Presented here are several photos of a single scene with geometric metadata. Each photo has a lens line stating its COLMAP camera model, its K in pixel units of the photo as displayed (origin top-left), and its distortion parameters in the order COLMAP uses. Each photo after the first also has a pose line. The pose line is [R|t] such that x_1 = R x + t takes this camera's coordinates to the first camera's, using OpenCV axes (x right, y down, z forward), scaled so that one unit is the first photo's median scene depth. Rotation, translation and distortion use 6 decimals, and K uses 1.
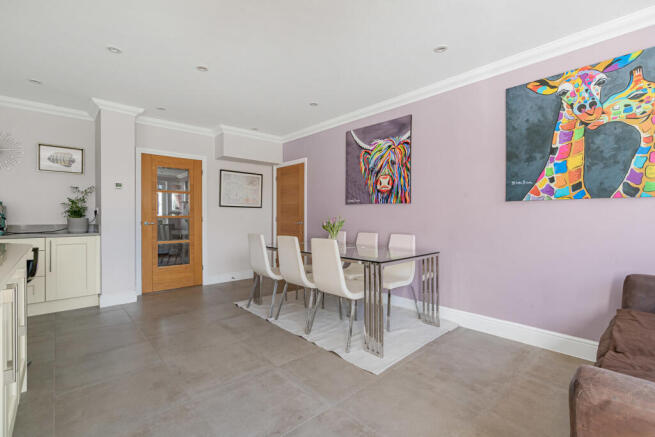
lens RADIAL K [[297.5, 0, 327.5], [0, 297.5, 218.5], [0, 0, 1]] dist [-0.001216, -0.000075]
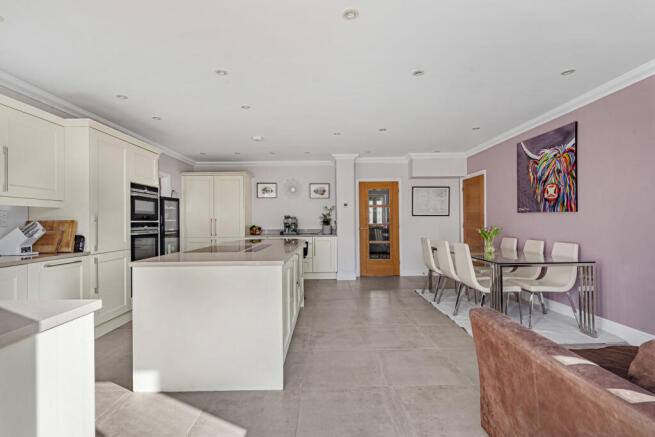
lens RADIAL K [[297.5, 0, 327.5], [0, 297.5, 218.5], [0, 0, 1]] dist [-0.001216, -0.000075]
pose [[0.746622, -0.014177, -0.665098, 0.282014], [0.005841, 0.999874, -0.014756, -0.016427], [0.665223, 0.007132, 0.746610, -0.251224]]
